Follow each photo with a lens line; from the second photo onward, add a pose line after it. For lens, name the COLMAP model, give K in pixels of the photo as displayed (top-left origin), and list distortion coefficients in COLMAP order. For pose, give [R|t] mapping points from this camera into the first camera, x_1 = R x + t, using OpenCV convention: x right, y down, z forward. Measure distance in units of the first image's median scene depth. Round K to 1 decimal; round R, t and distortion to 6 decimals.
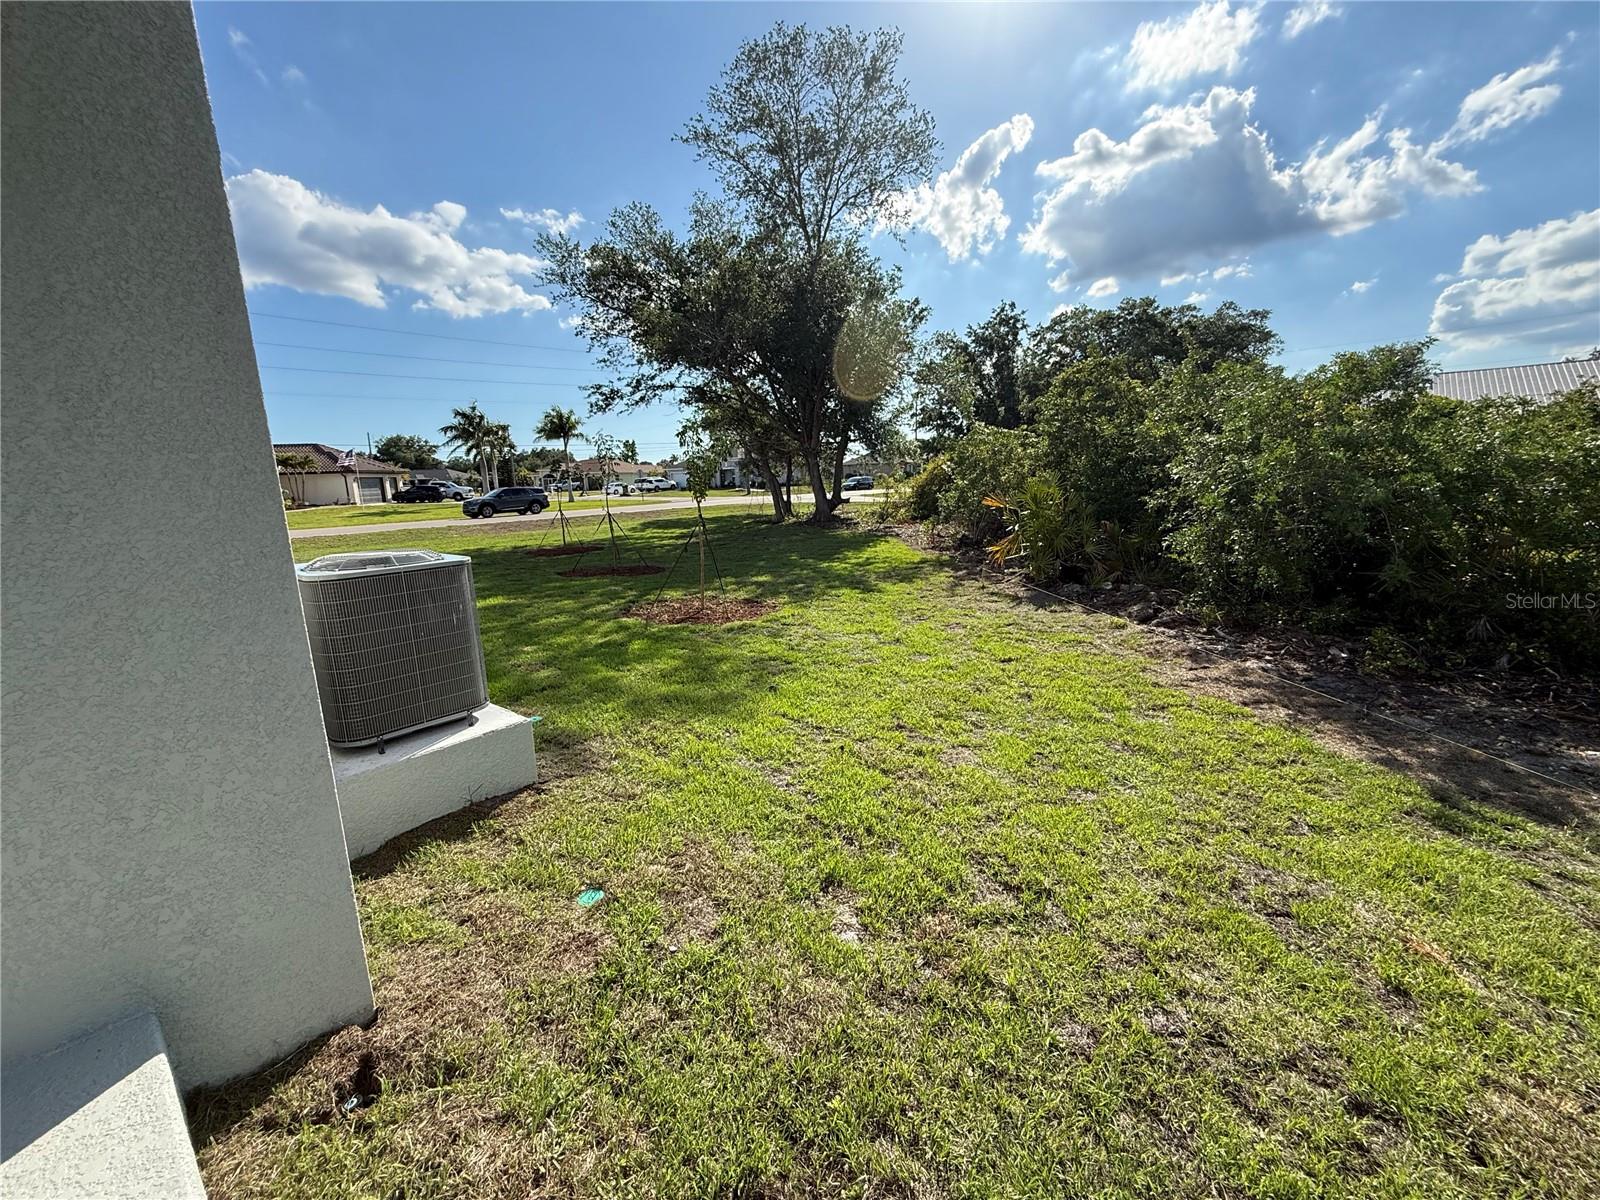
lens RADIAL K [[639.1, 0, 797.4], [0, 639.1, 597.9], [0, 0, 1]] dist [-0.002429, -0.000063]
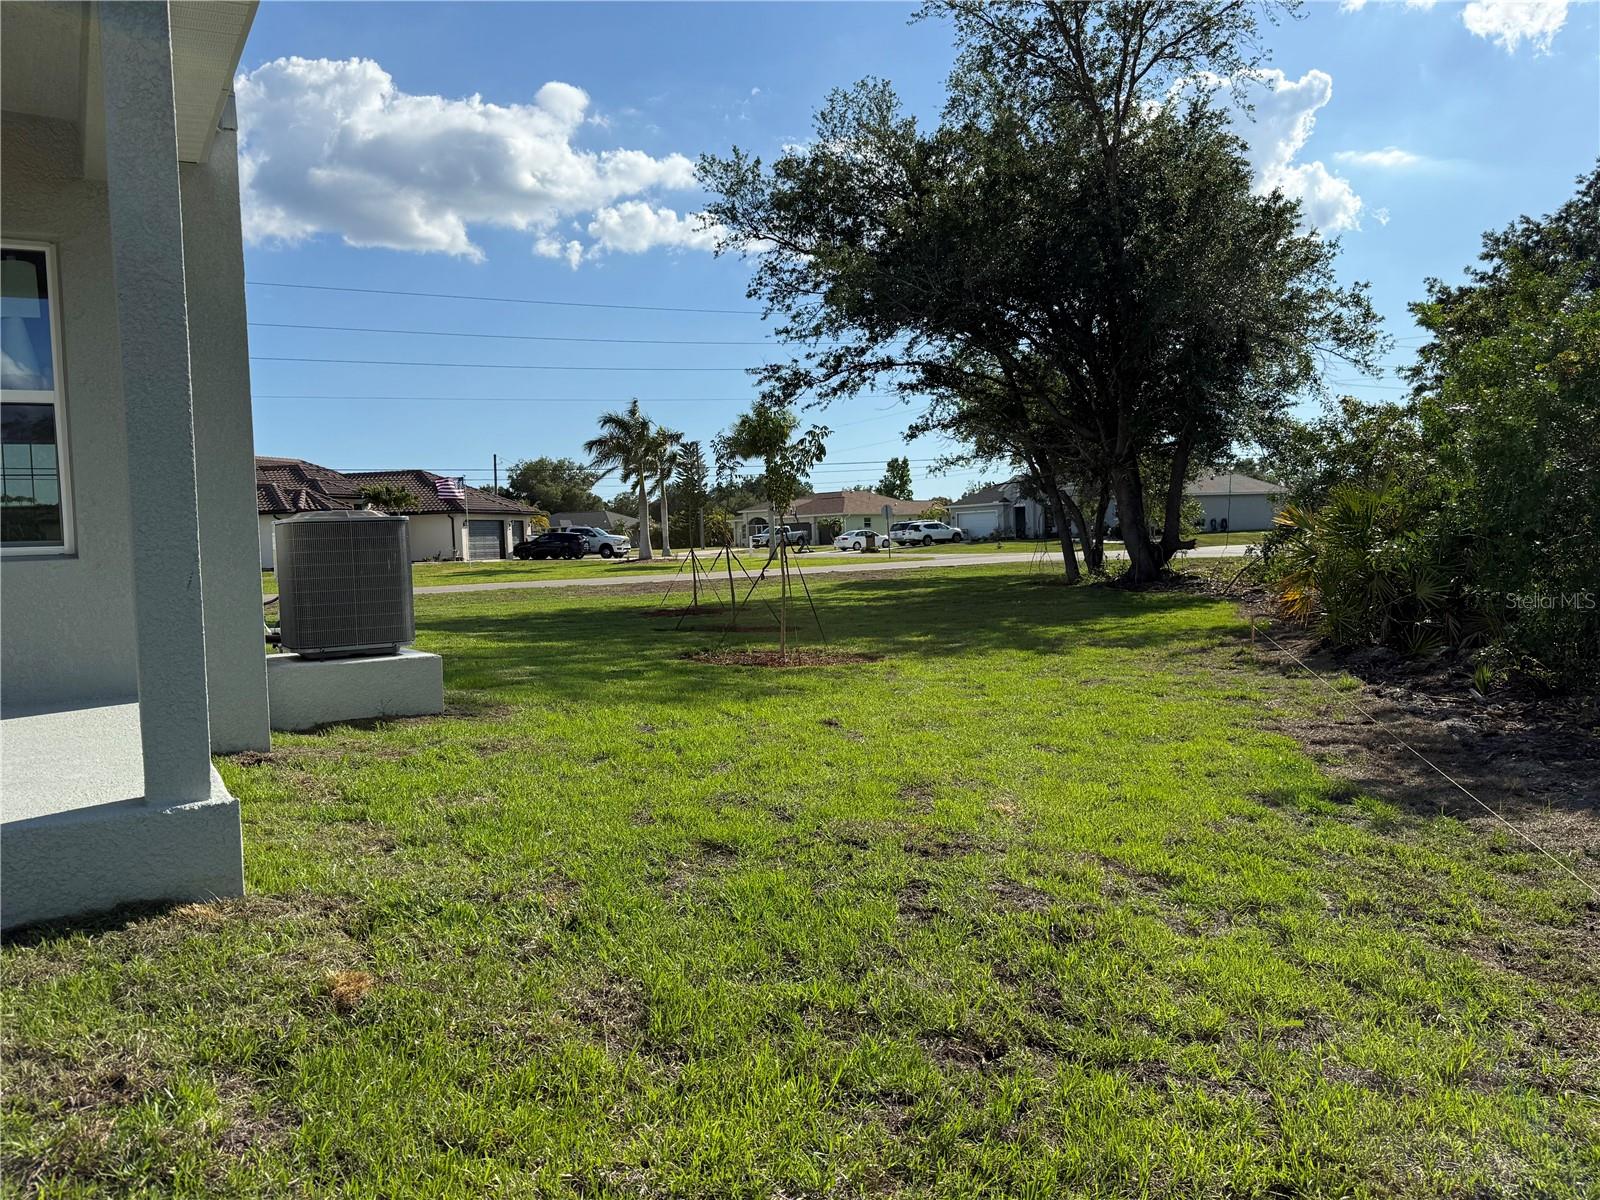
lens RADIAL K [[1232.7, 0, 800.0], [0, 1232.7, 600.0], [0, 0, 1]] dist [0.045105, -0.004308]
pose [[0.940086, 0.016622, -0.340532, 0.128207], [-0.059924, 0.991318, -0.117041, 0.042221], [0.335630, 0.130435, 0.932920, -0.118765]]
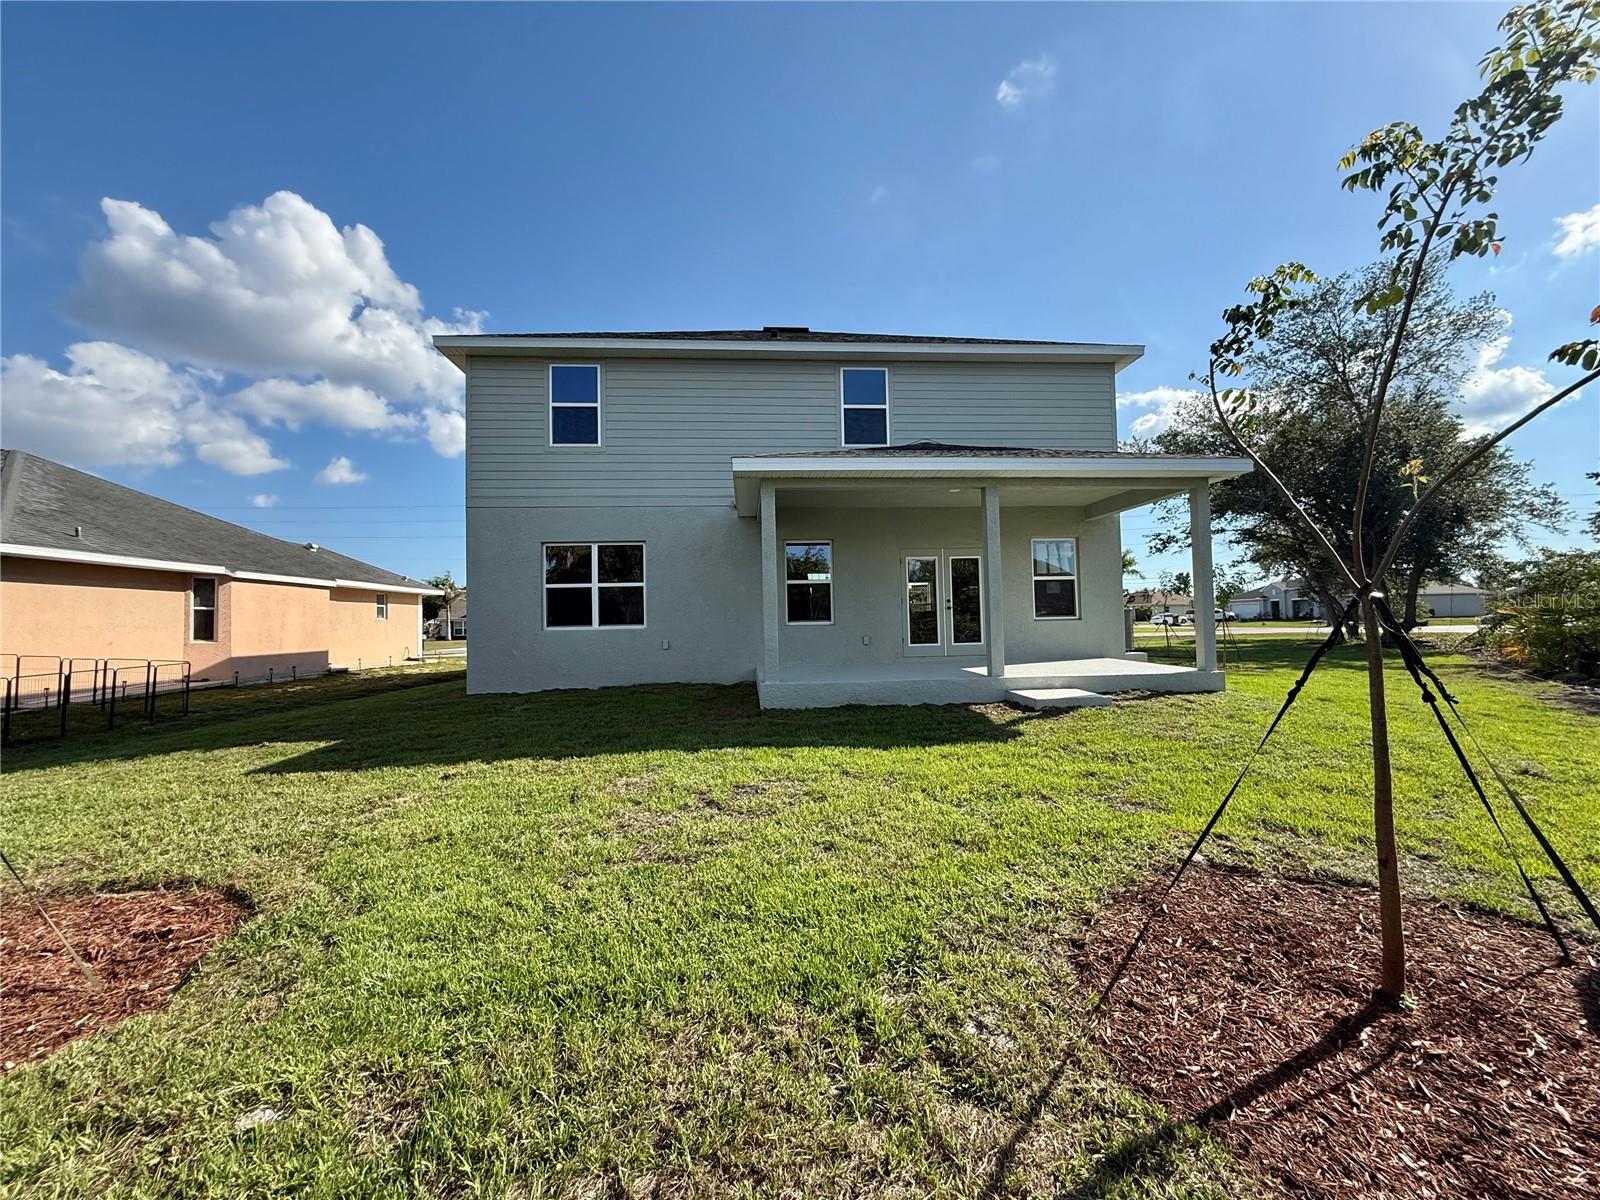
lens RADIAL K [[639.1, 0, 797.4], [0, 639.1, 597.9], [0, 0, 1]] dist [-0.002429, -0.000063]
pose [[0.701881, -0.009117, -0.712236, 0.102668], [-0.138560, 0.979069, -0.149079, 0.094130], [0.698687, 0.203323, 0.685927, -0.391937]]
